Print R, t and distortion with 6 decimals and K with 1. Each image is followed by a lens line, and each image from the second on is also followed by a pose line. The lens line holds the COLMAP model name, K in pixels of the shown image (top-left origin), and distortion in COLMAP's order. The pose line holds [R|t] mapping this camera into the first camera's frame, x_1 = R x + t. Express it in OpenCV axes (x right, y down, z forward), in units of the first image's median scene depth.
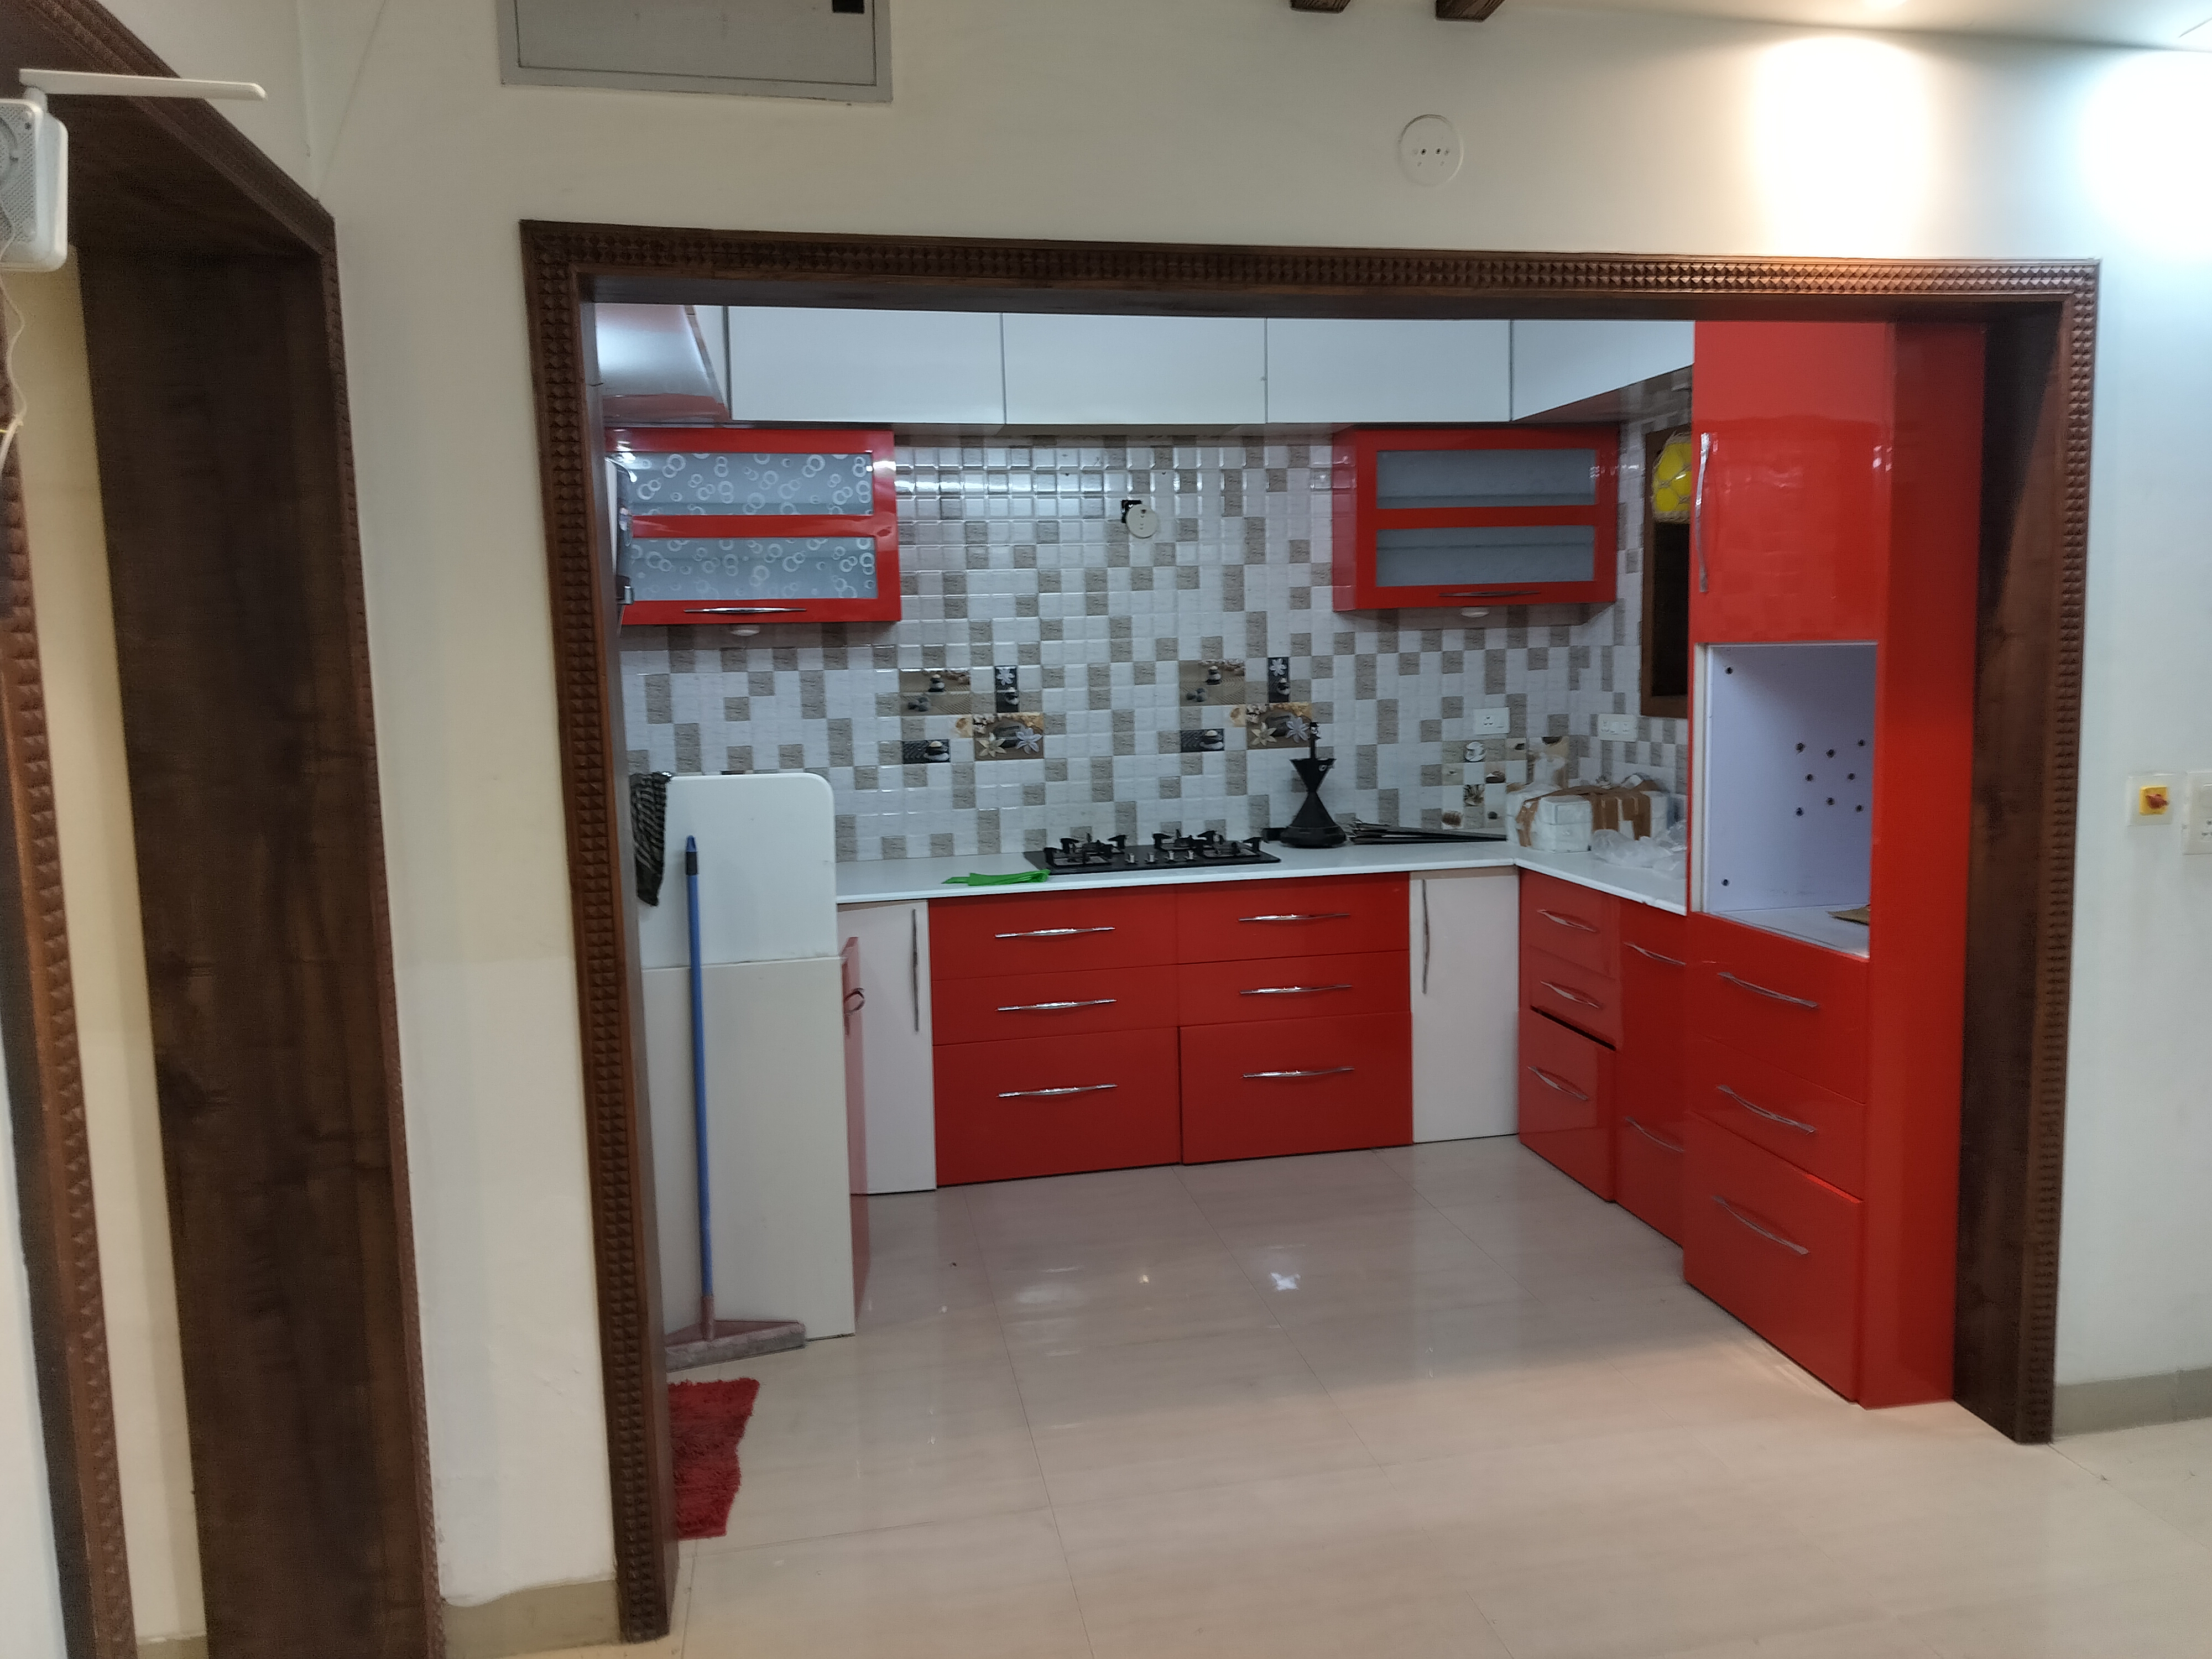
lens RADIAL K [[1574.0, 0, 1126.0], [0, 1574.0, 828.7], [0, 0, 1]] dist [0.056877, -0.060357]
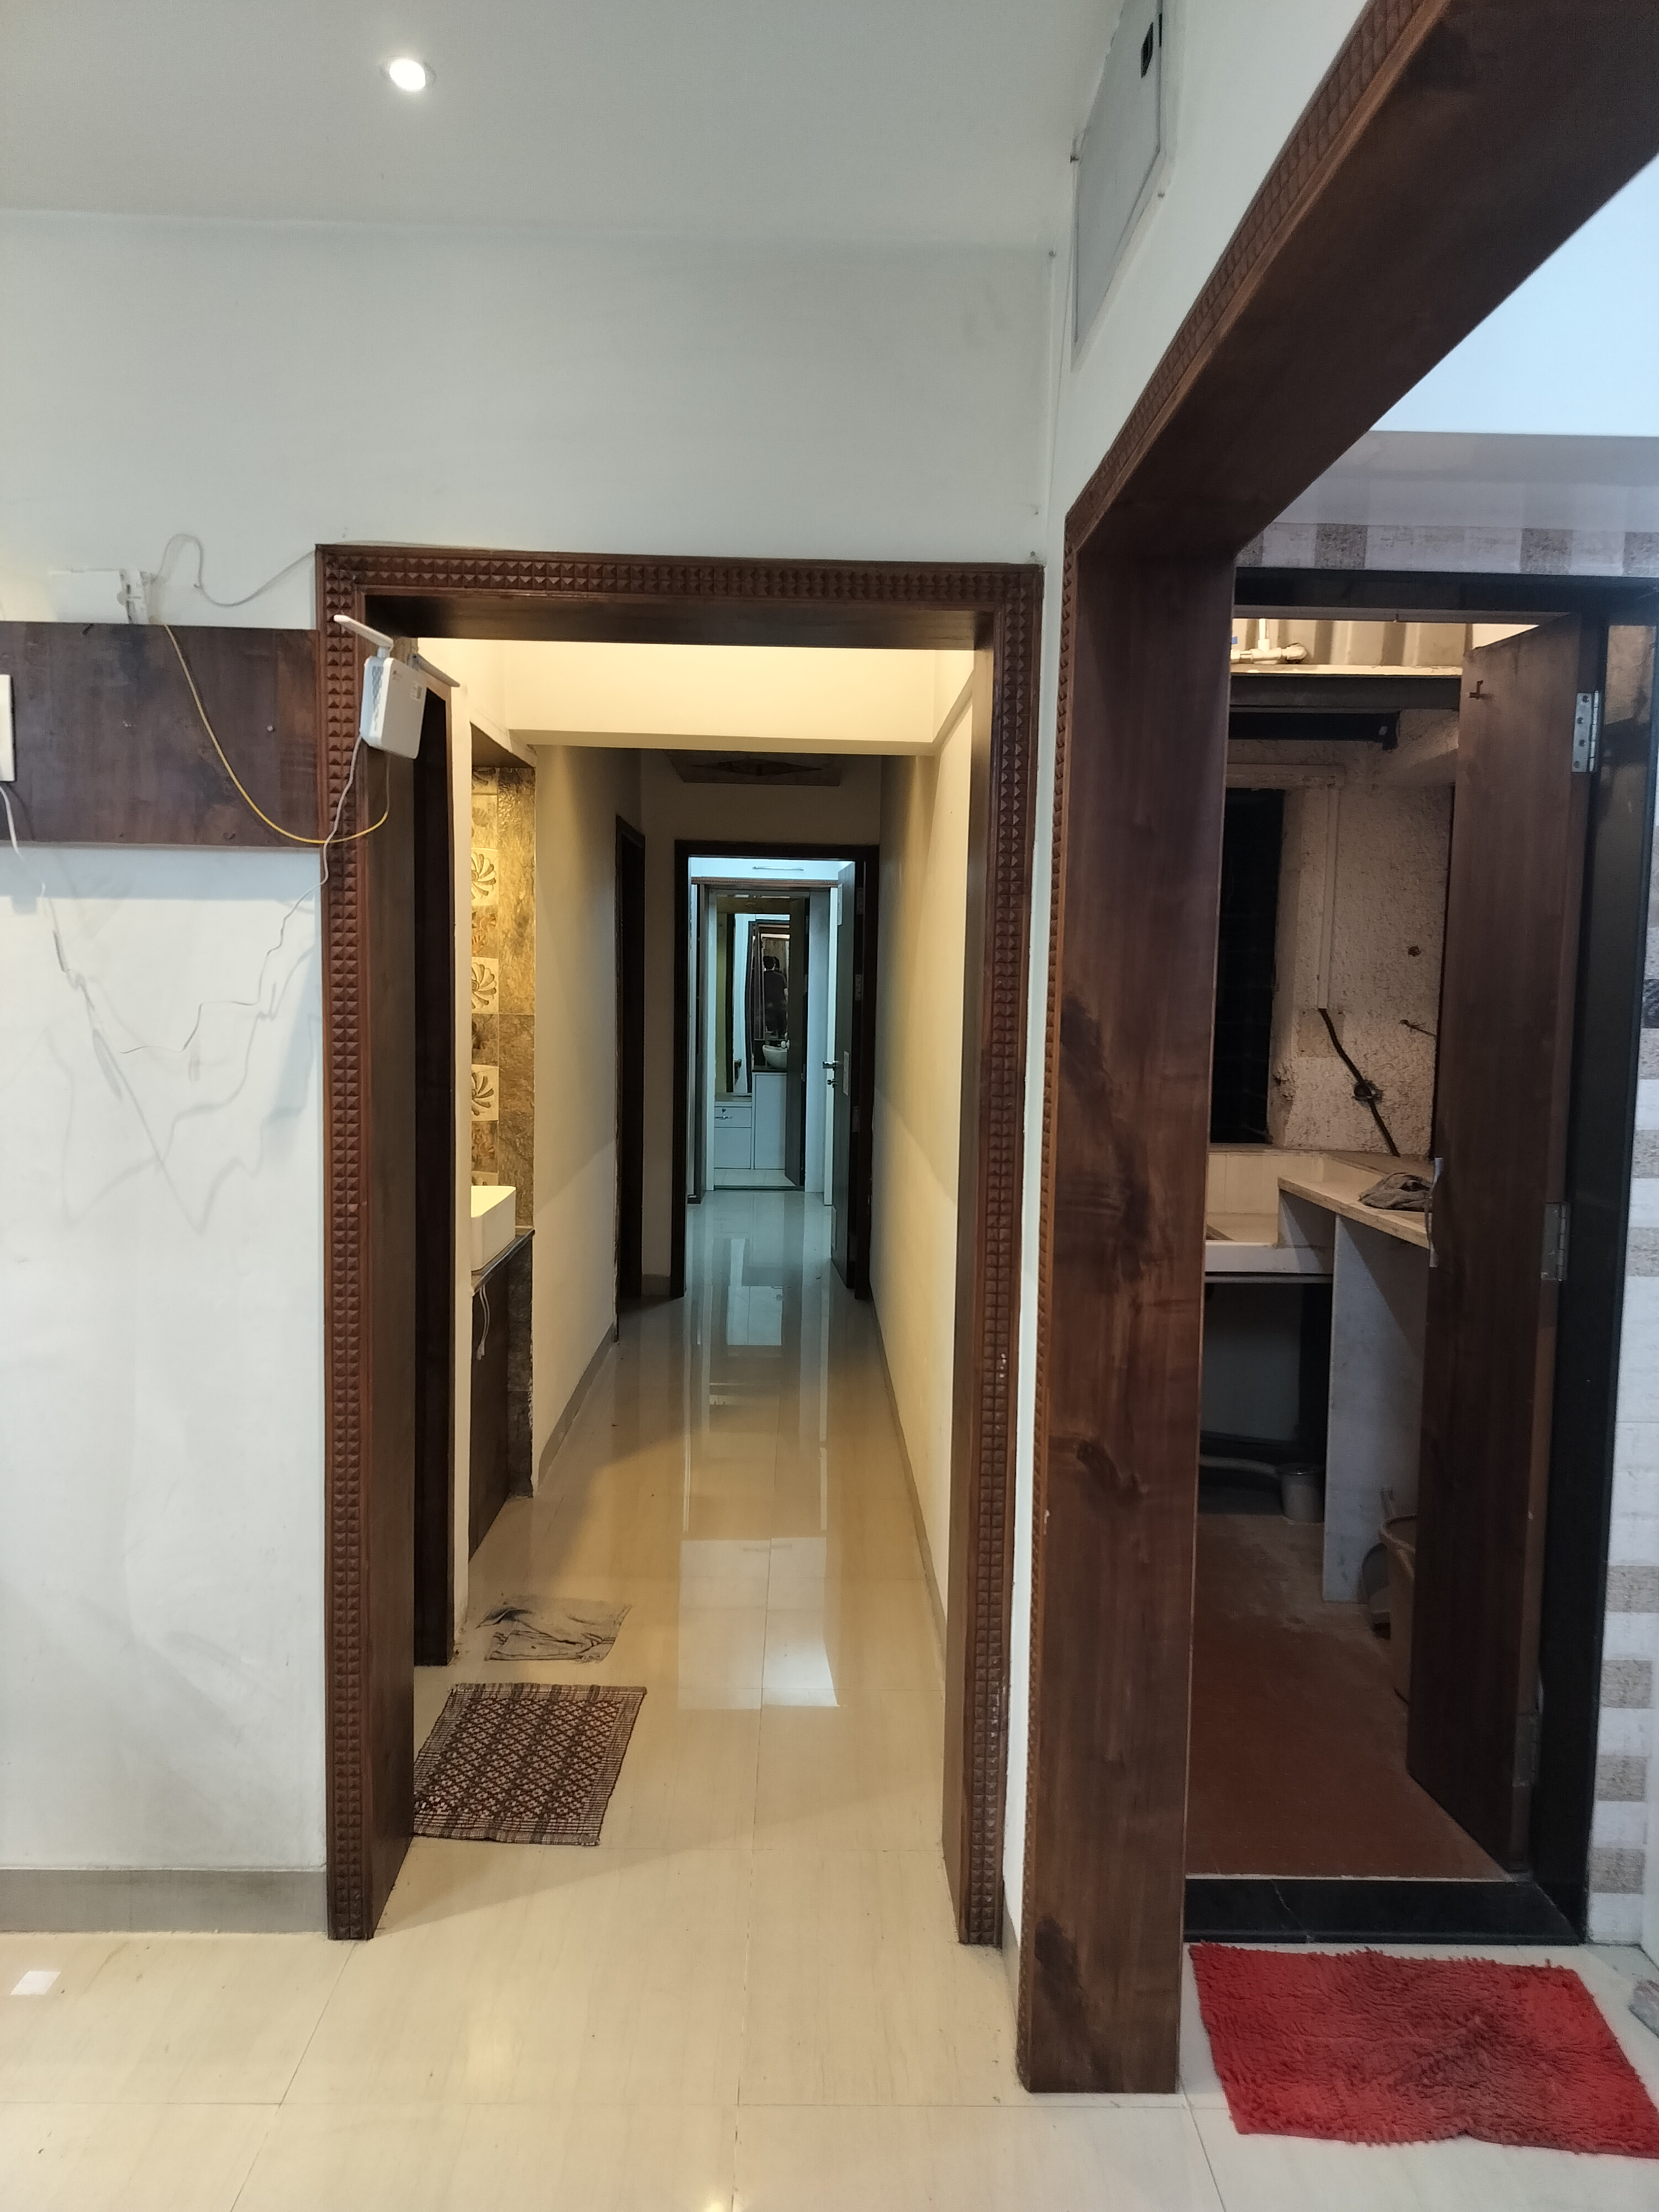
lens RADIAL K [[1574.0, 0, 842.7], [0, 1574.0, 1117.4], [0, 0, 1]] dist [0.056877, -0.060357]
pose [[-0.174936, 0.107858, -0.978654, 0.296387], [-0.130148, 0.982726, 0.131570, -0.069037], [0.975940, 0.150386, -0.157877, 0.536139]]
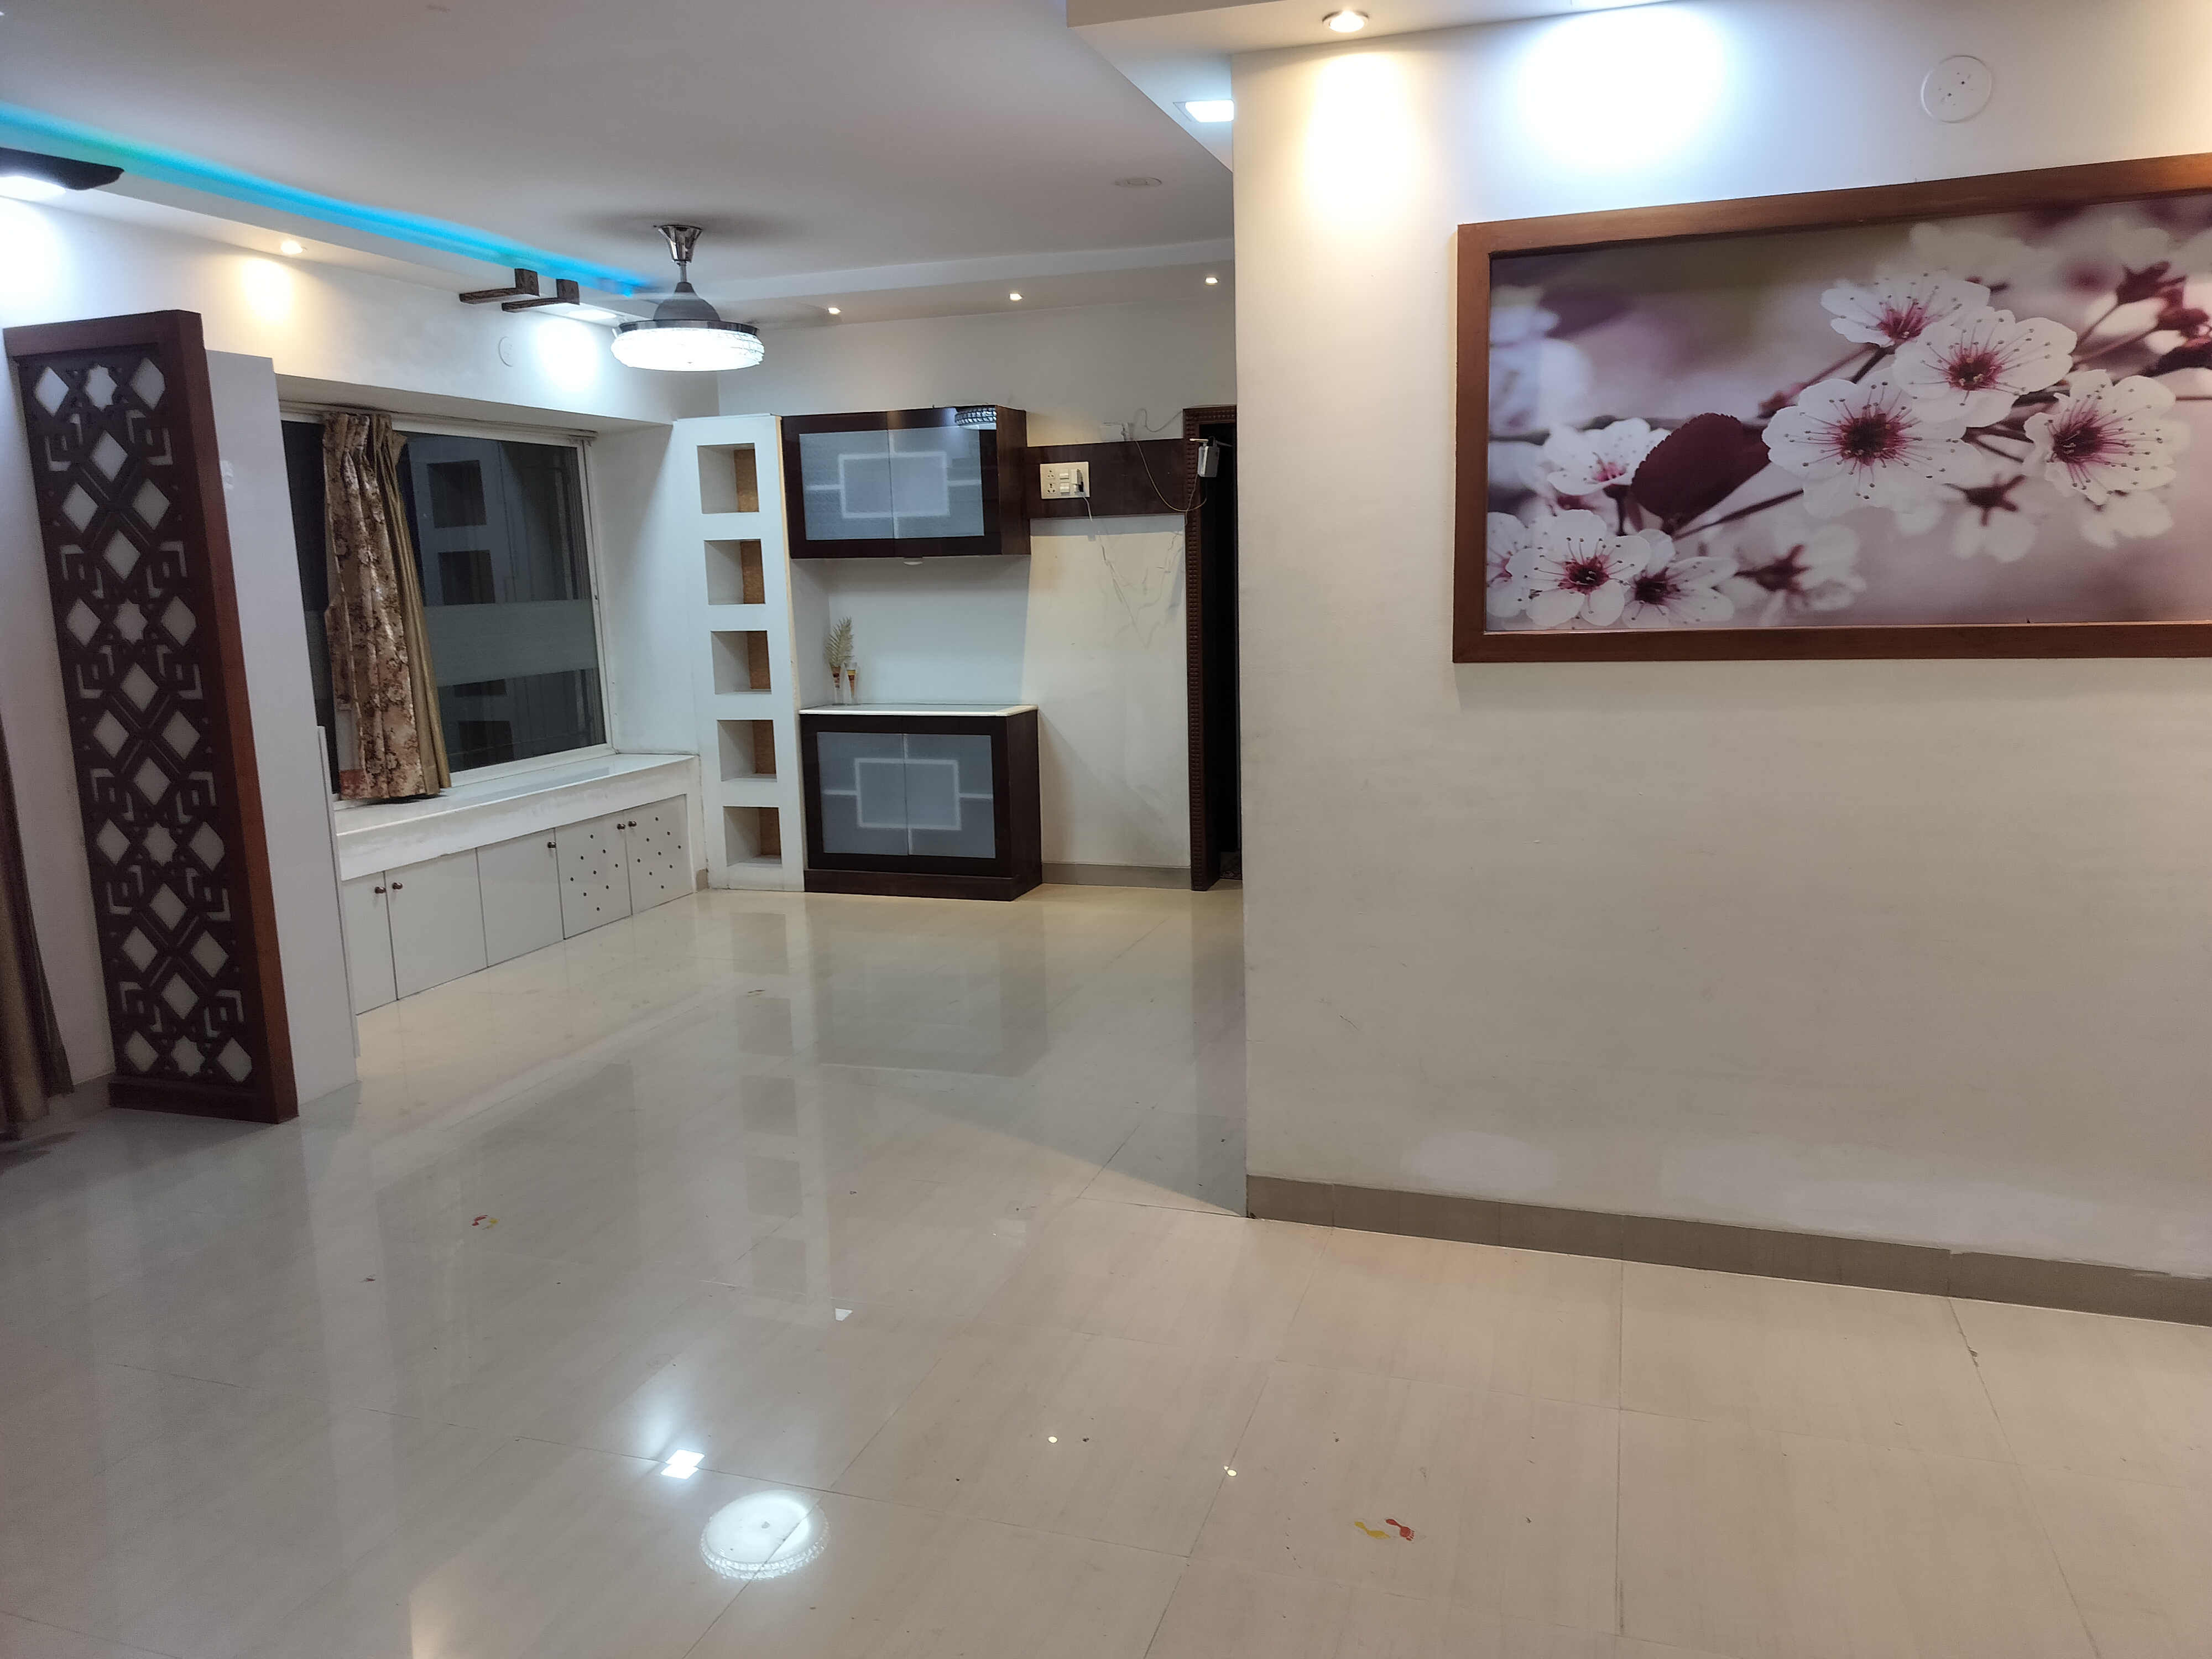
lens RADIAL K [[1574.0, 0, 1109.4], [0, 1574.0, 834.1], [0, 0, 1]] dist [0.056877, -0.060357]
pose [[-0.496545, 0.183880, -0.848311, 1.202095], [-0.062264, 0.967241, 0.246105, -0.135570], [0.865775, 0.175022, -0.468830, 0.983196]]
